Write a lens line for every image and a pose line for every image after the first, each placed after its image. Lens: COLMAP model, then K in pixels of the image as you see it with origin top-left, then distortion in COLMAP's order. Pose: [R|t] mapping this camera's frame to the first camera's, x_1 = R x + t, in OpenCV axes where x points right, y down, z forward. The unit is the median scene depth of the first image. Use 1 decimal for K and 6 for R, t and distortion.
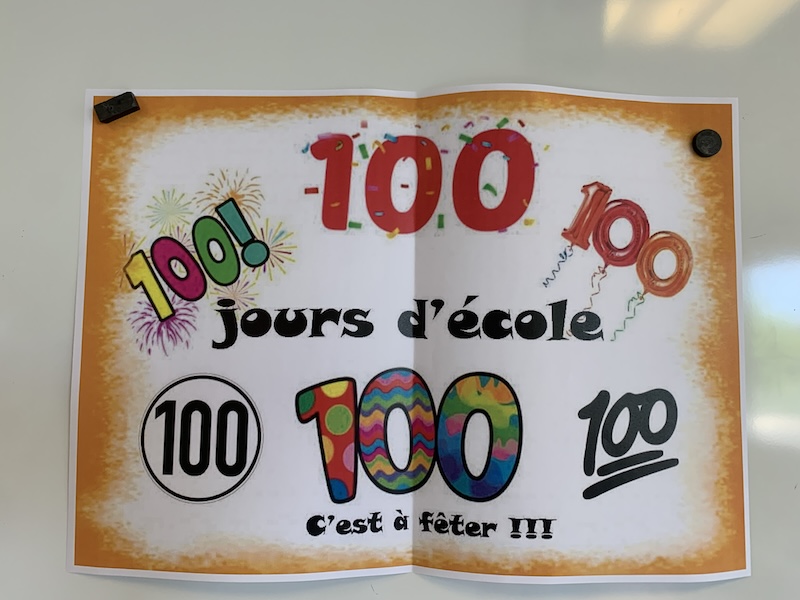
lens RADIAL K [[593.2, 0, 400.0], [0, 593.2, 300.0], [0, 0, 1]] dist [-0.003037, -0.025249]
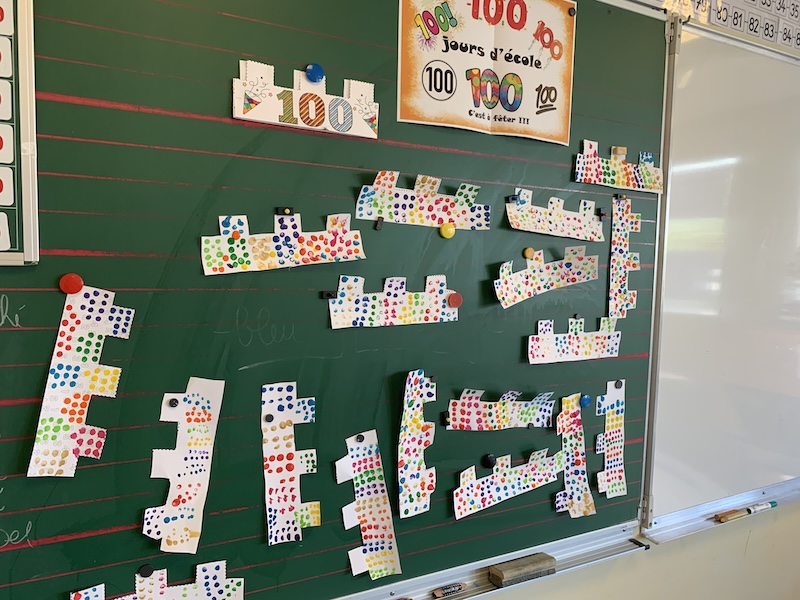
lens RADIAL K [[593.2, 0, 400.0], [0, 593.2, 300.0], [0, 0, 1]] dist [-0.003037, -0.025249]
pose [[0.884580, -0.020590, 0.465935, -1.962673], [-0.053860, 0.987831, 0.145908, 0.914003], [-0.463269, -0.154163, 0.872706, -1.762840]]
